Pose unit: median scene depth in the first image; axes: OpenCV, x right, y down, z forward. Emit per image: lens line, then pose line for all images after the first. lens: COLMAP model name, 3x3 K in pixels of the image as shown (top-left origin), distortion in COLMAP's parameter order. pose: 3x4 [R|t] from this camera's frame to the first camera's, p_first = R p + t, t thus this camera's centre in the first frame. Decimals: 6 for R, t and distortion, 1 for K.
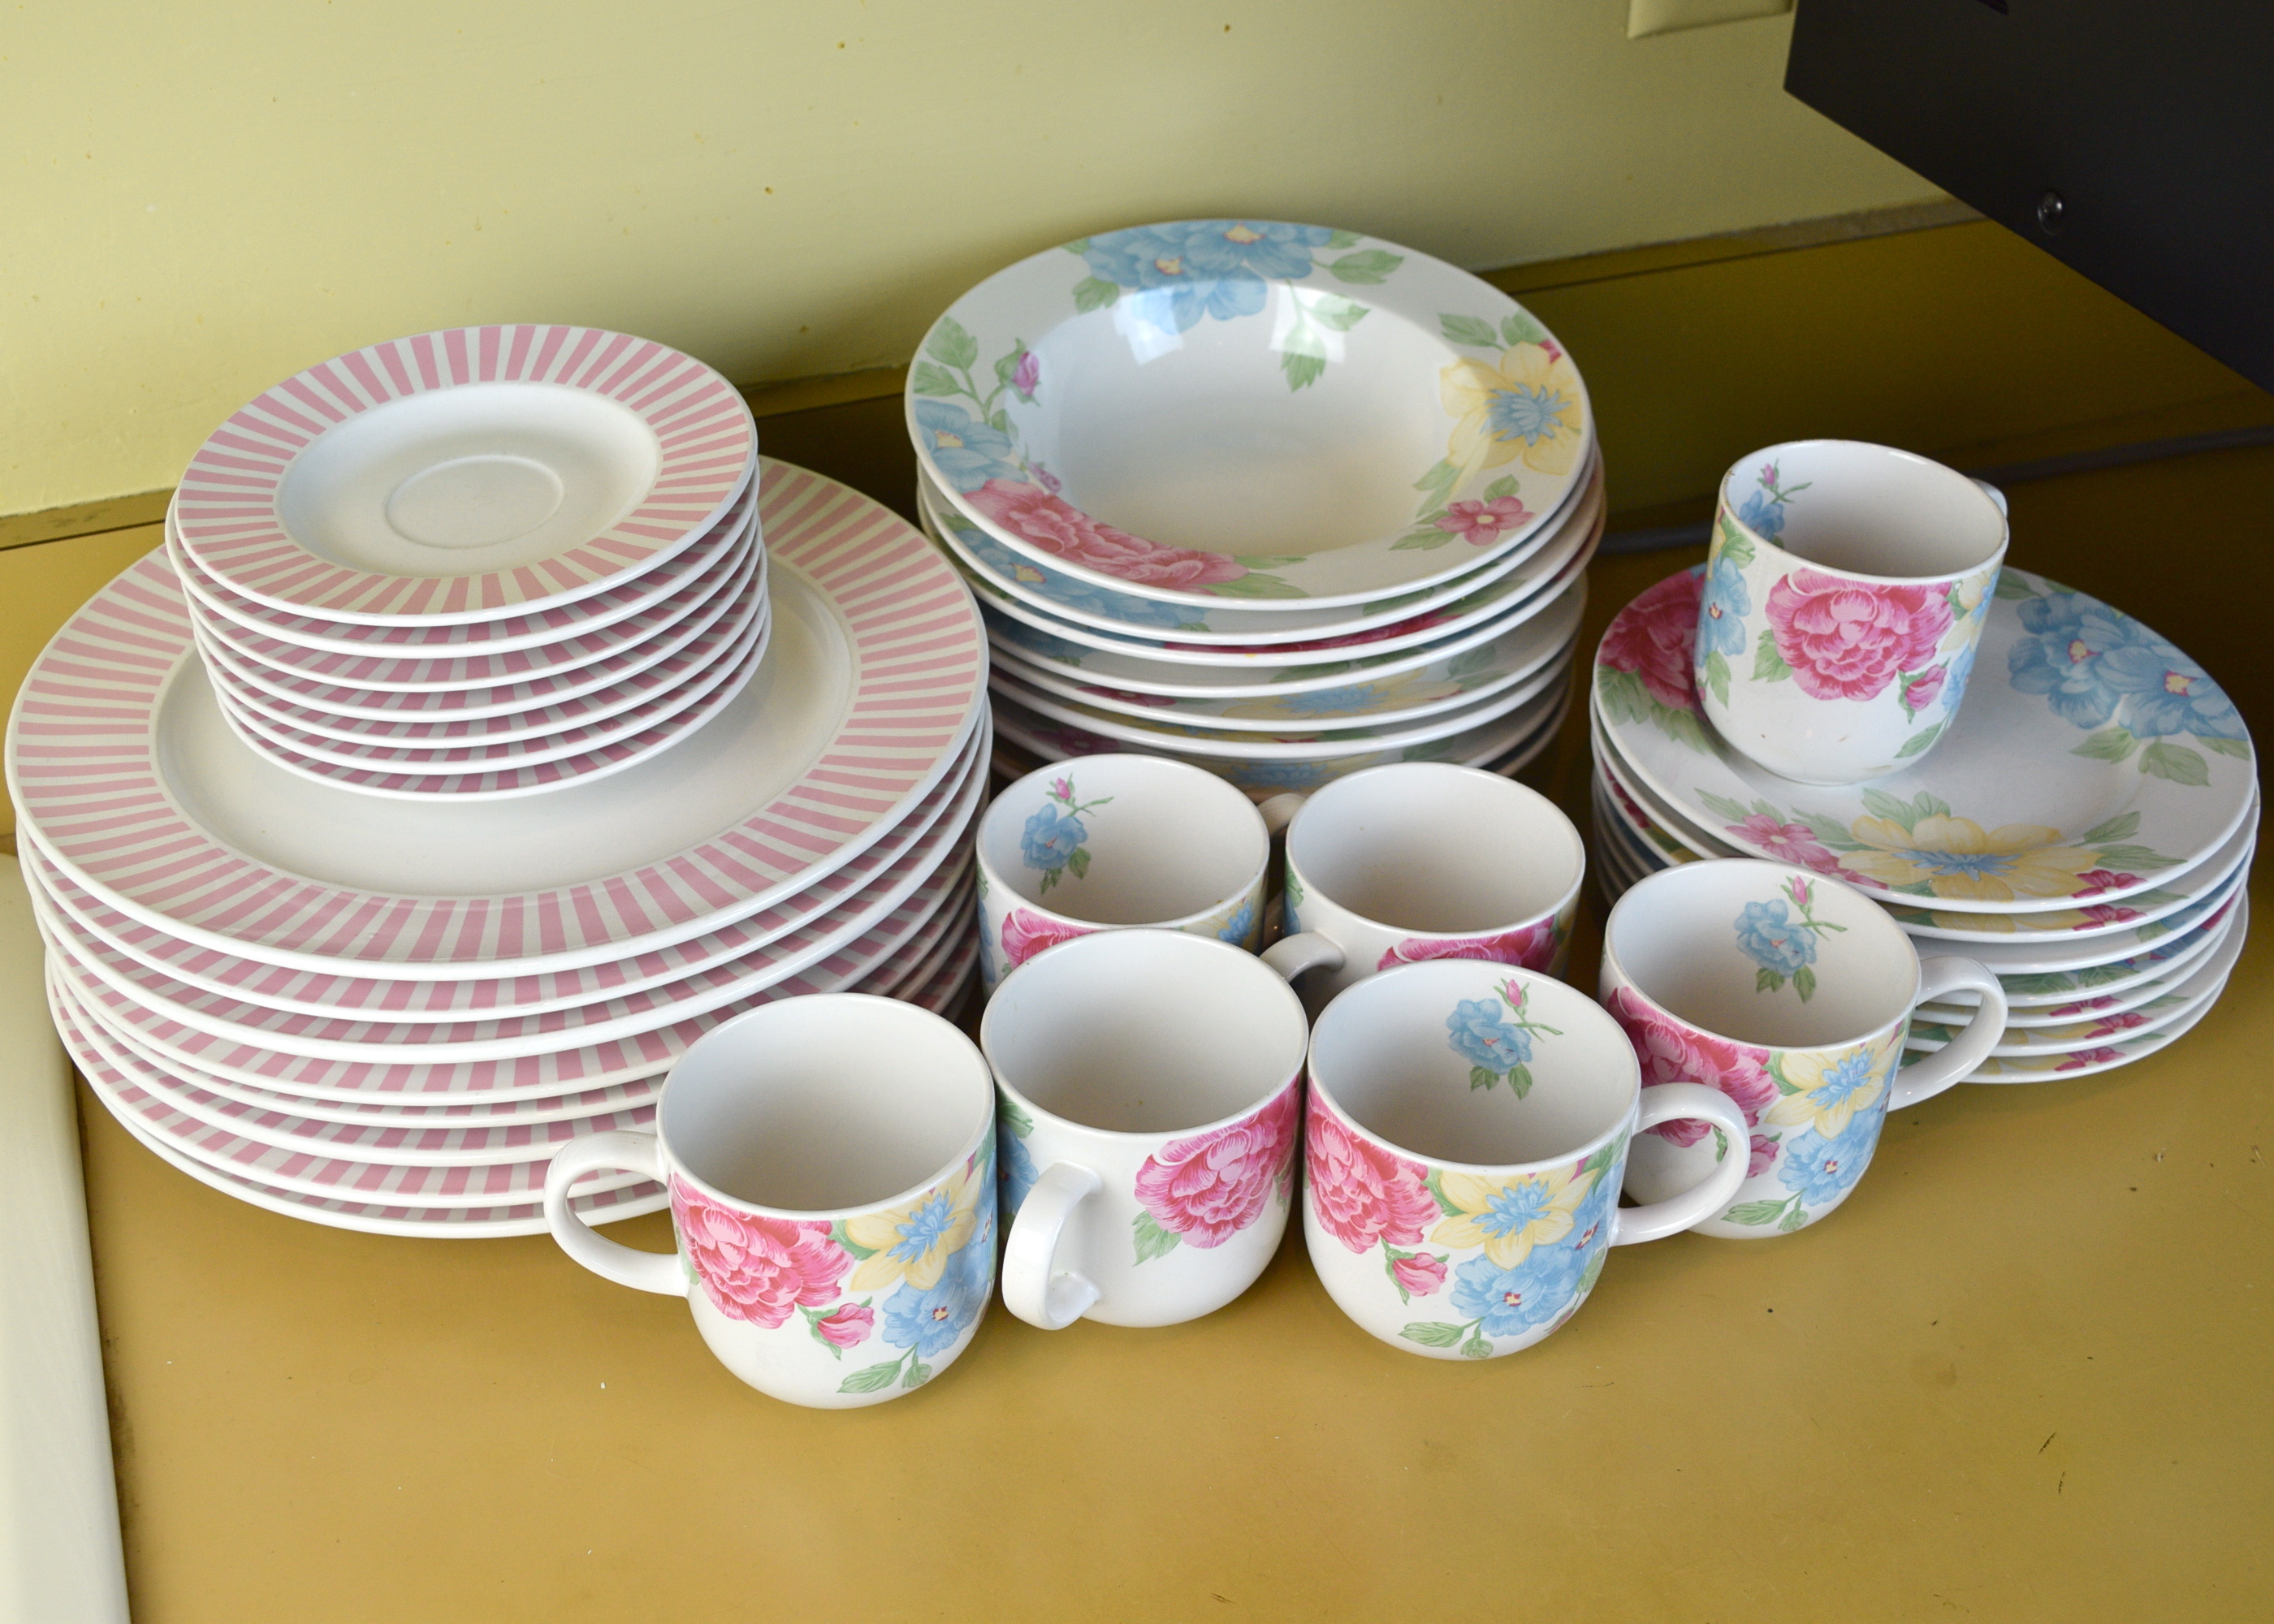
lens RADIAL K [[2817.3, 0, 1137.0], [0, 2817.3, 812.0], [0, 0, 1]] dist [-0.010838, 0.030596]
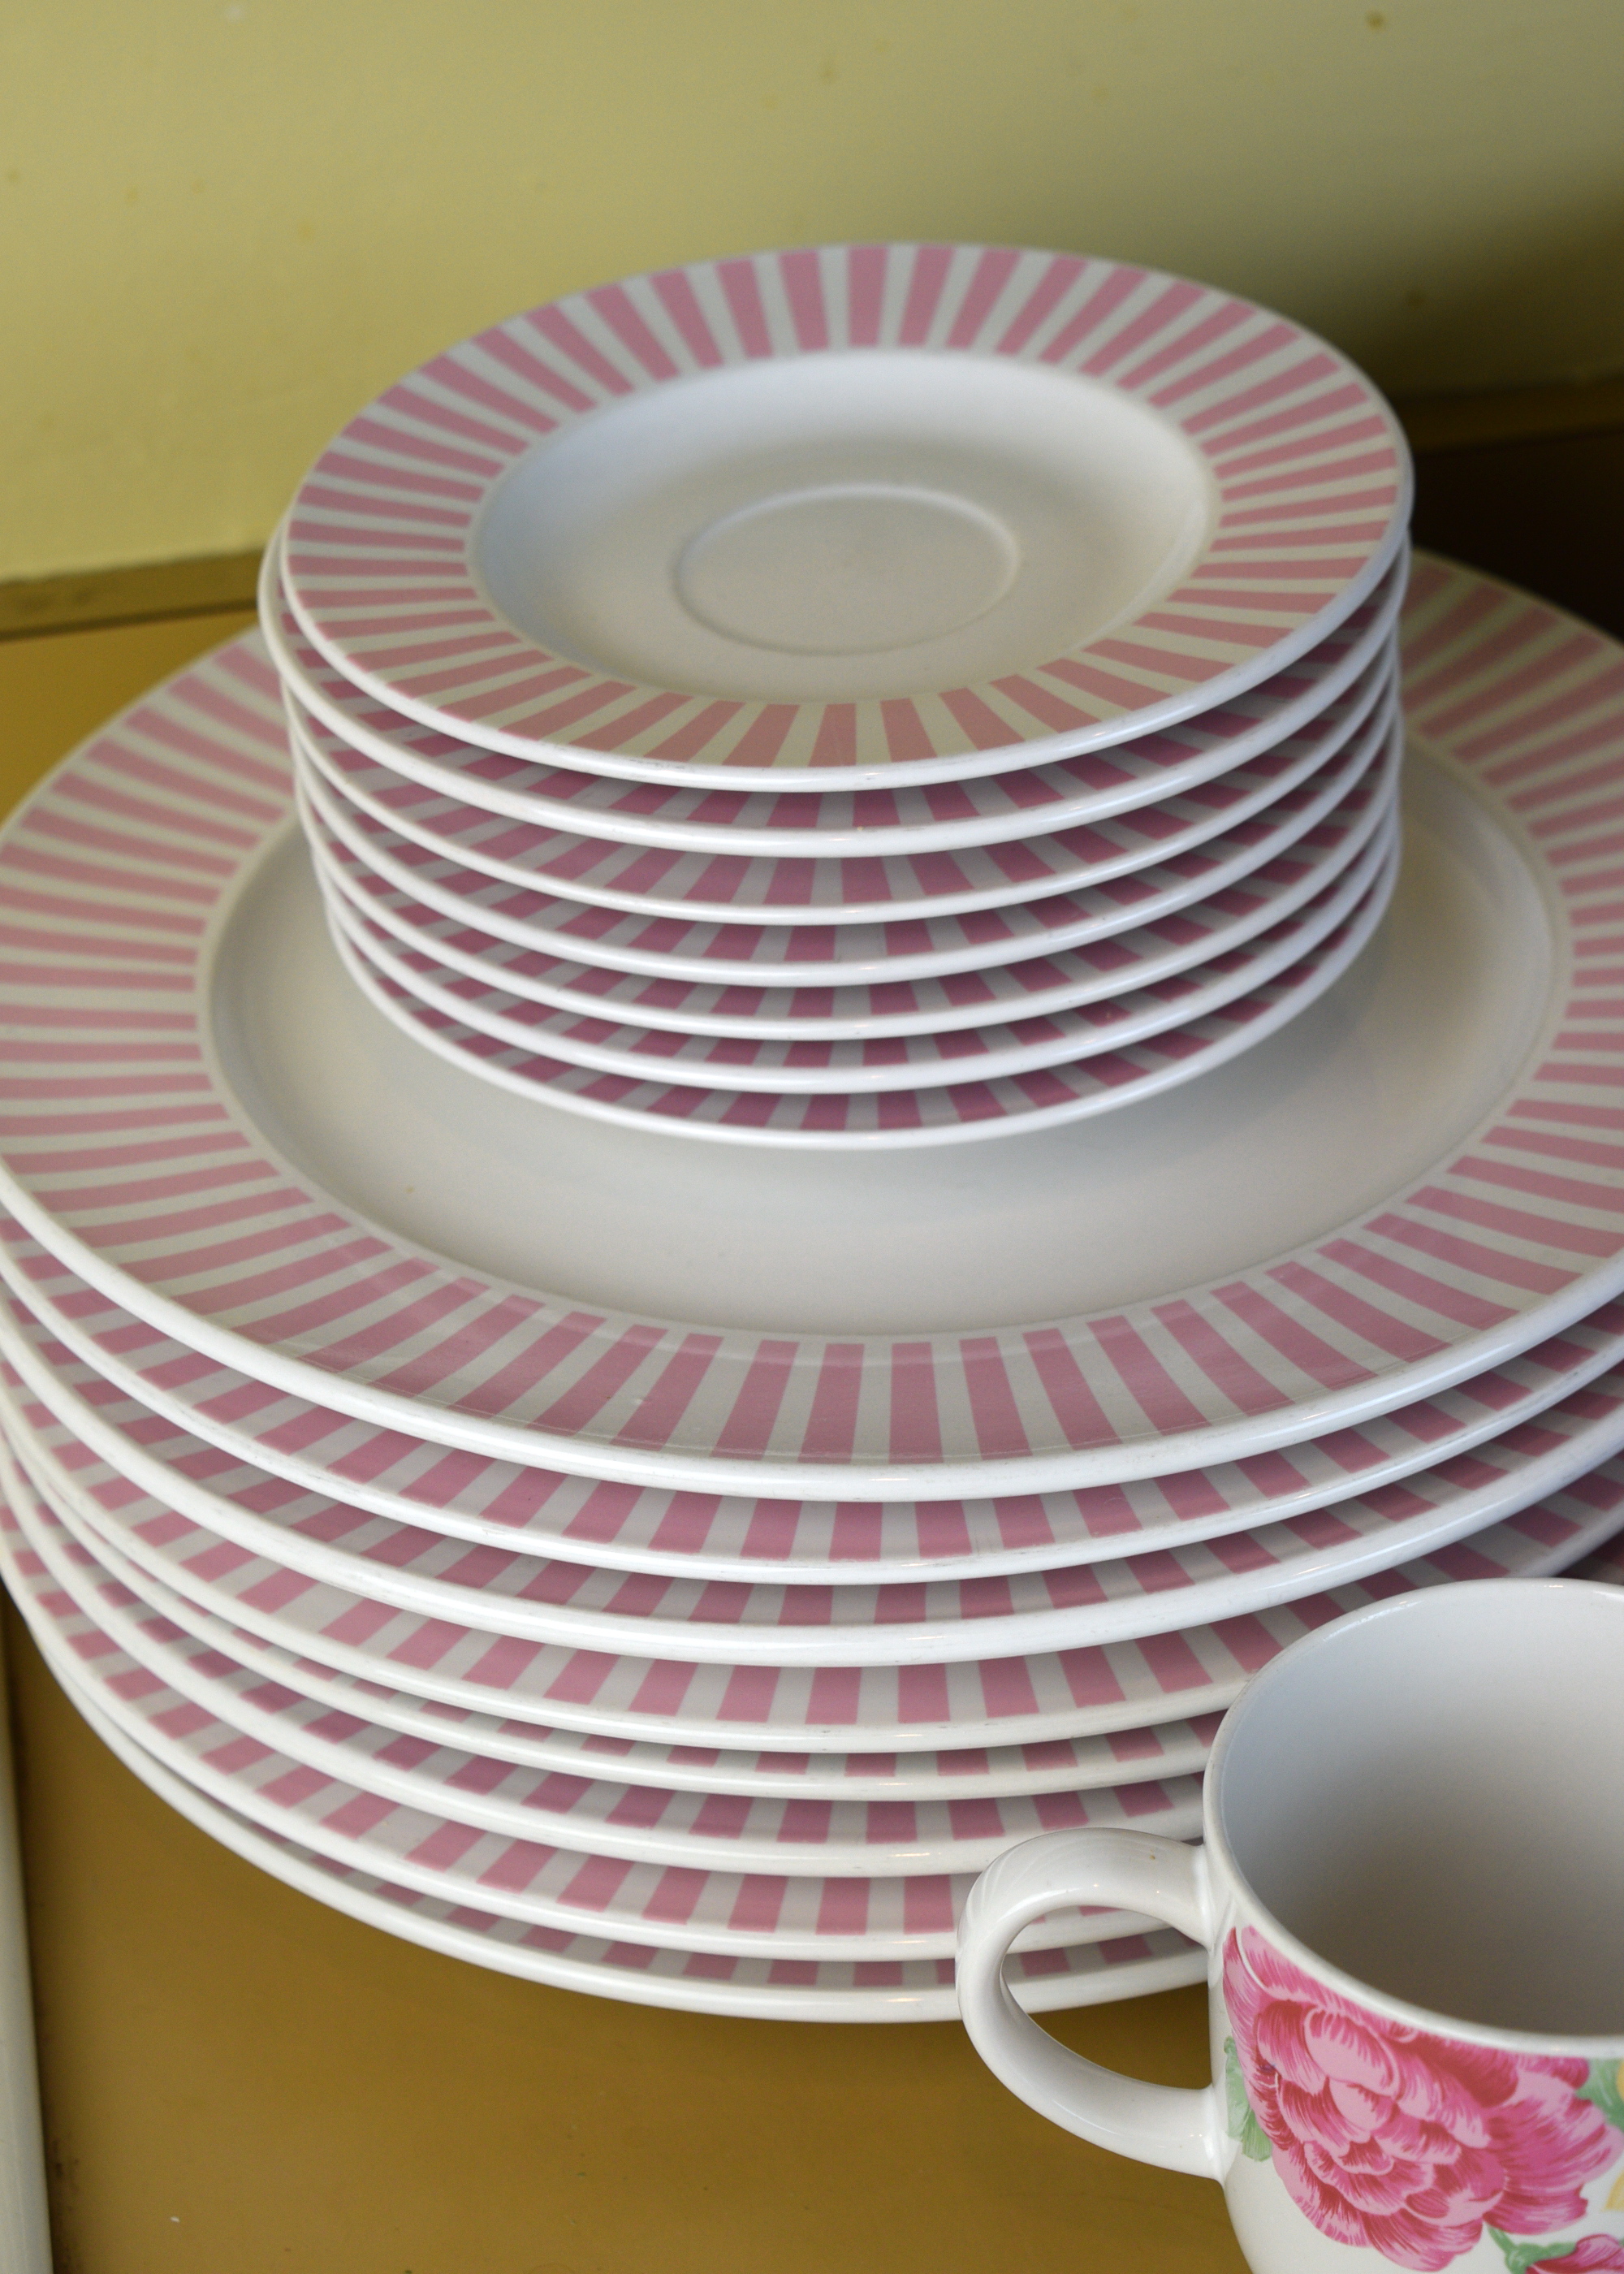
lens RADIAL K [[4667.0, 0, 810.5], [0, 4667.0, 1177.1], [0, 0, 1]] dist [0.052162, 0.228153]
pose [[0.986868, 0.056378, -0.151372, -0.113463], [-0.060360, 0.997938, -0.021839, 0.019797], [0.149828, 0.030689, 0.988236, 0.175211]]
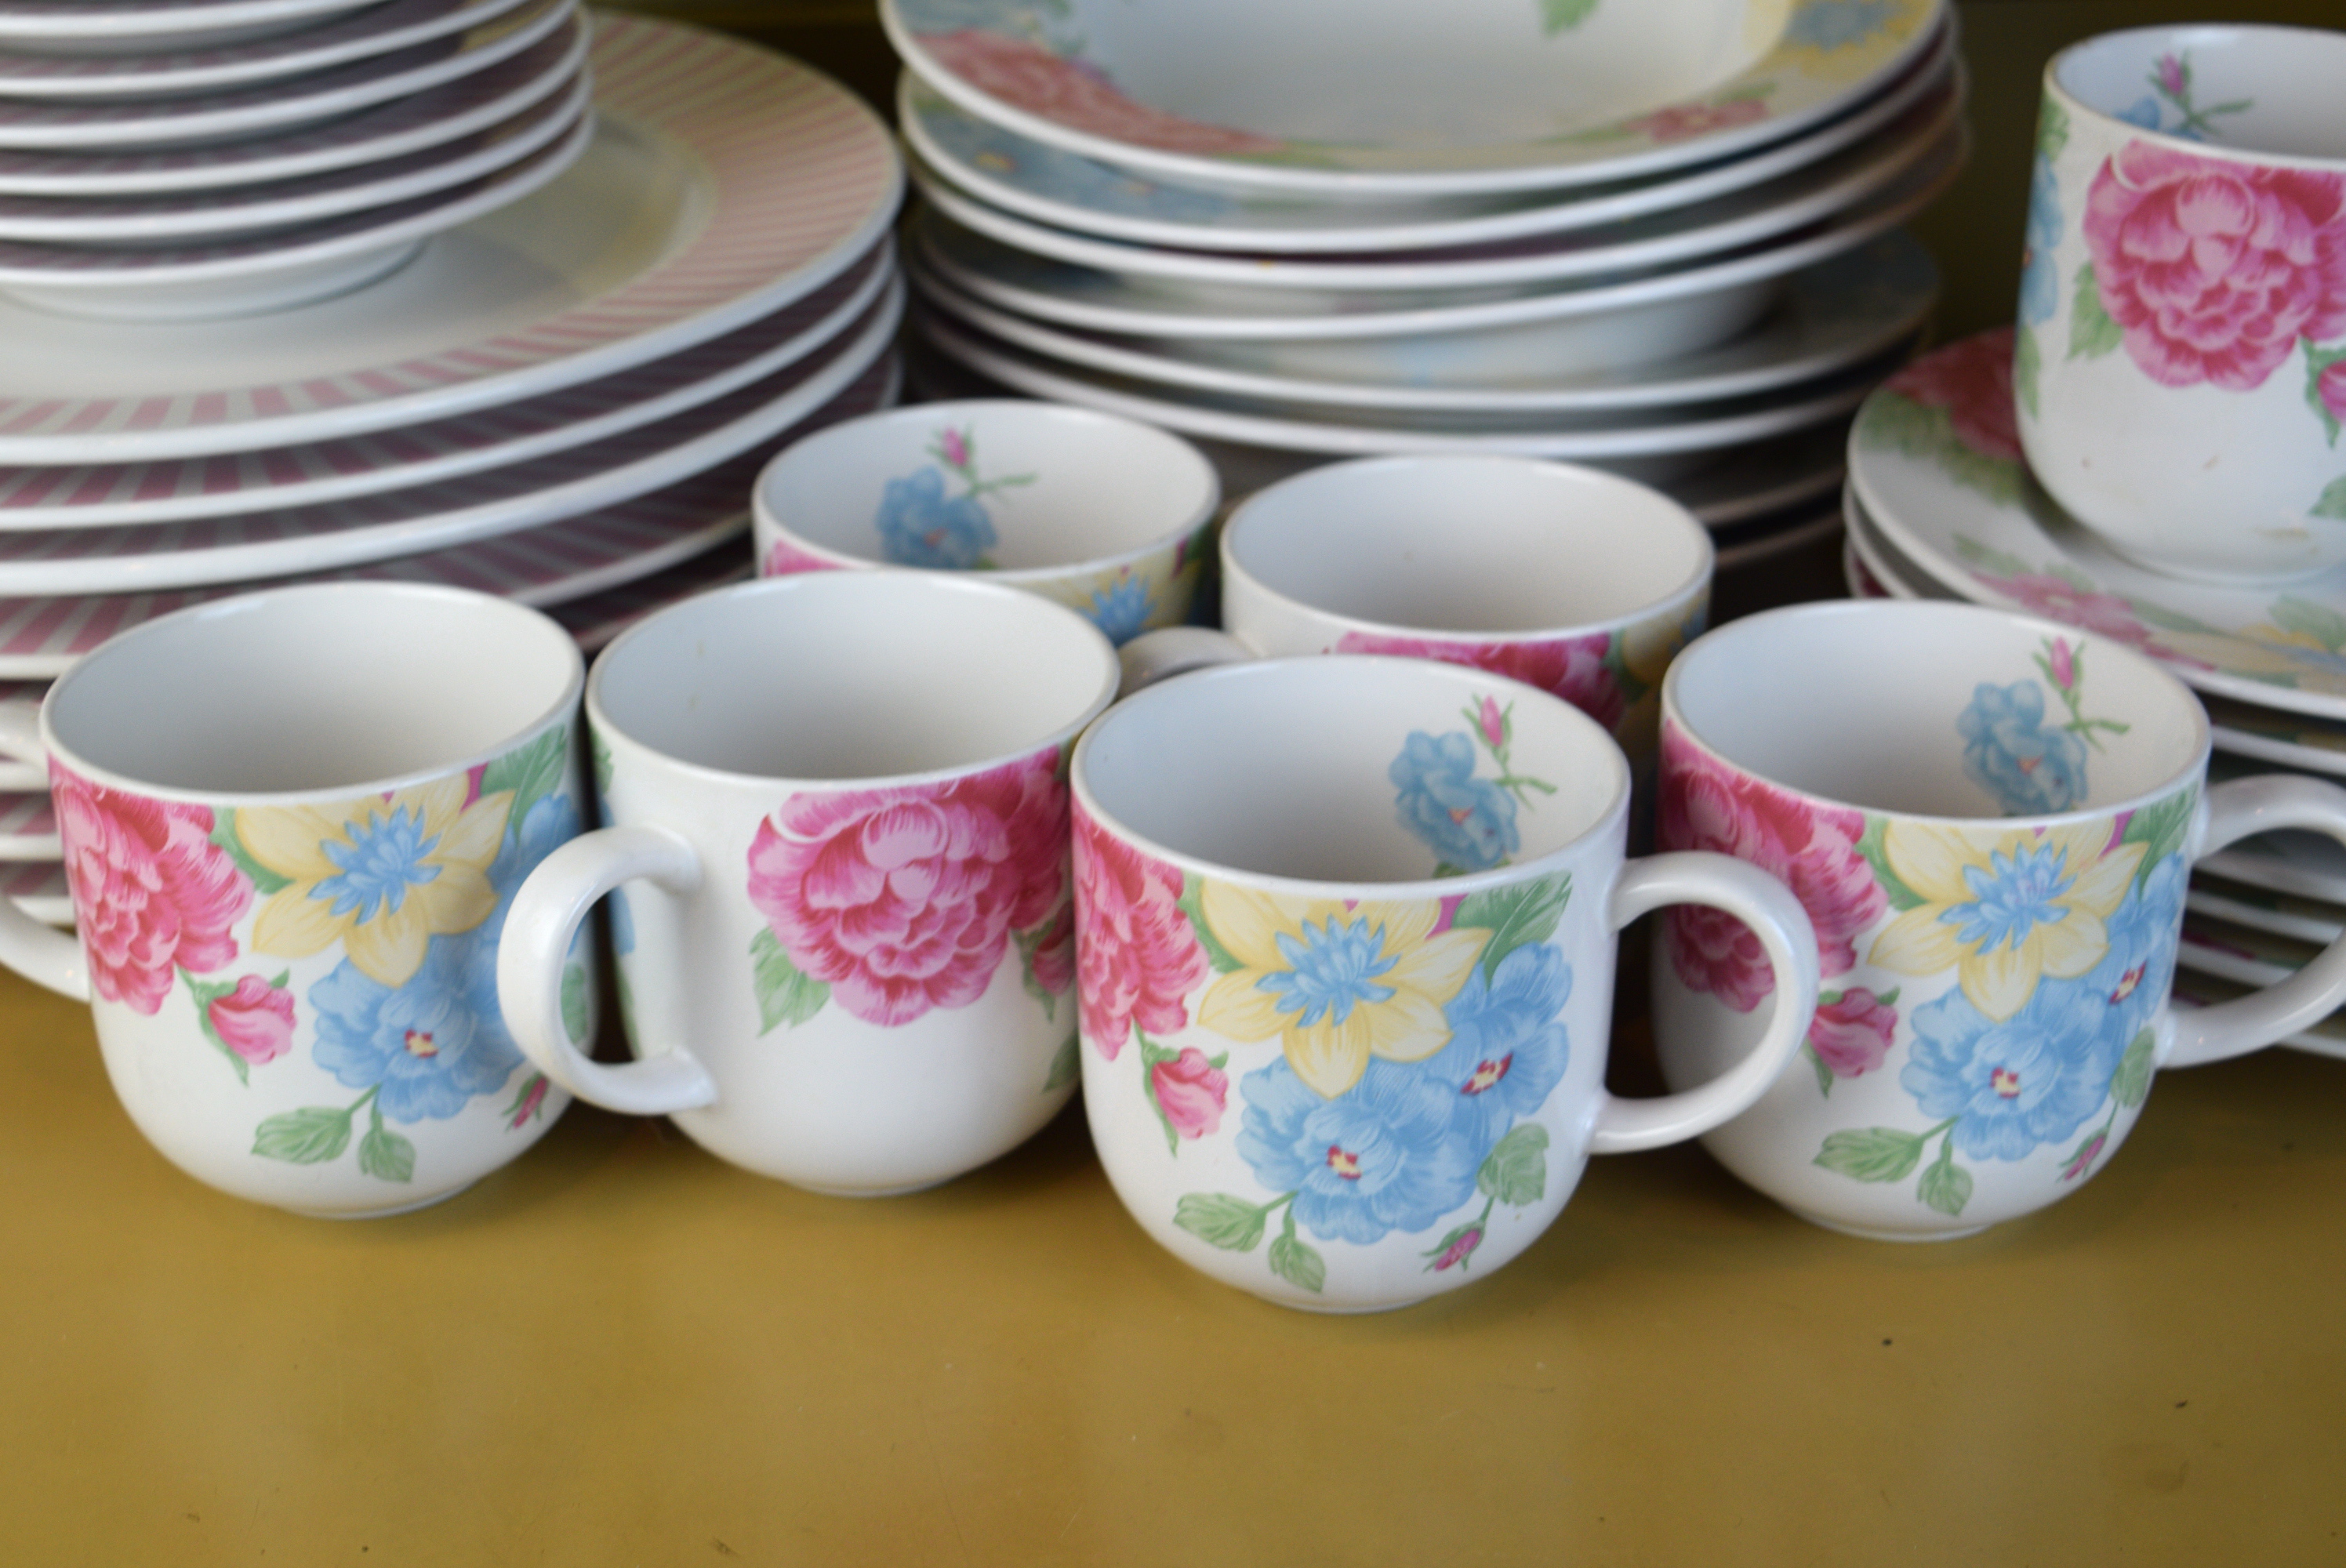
lens RADIAL K [[3850.1, 0, 1173.0], [0, 3850.1, 784.0], [0, 0, 1]] dist [0.027664, 0.009710]
pose [[0.956966, 0.105180, -0.270470, 0.292337], [-0.152527, 0.975191, -0.160432, 0.219165], [0.246885, 0.194782, 0.949267, 0.213313]]
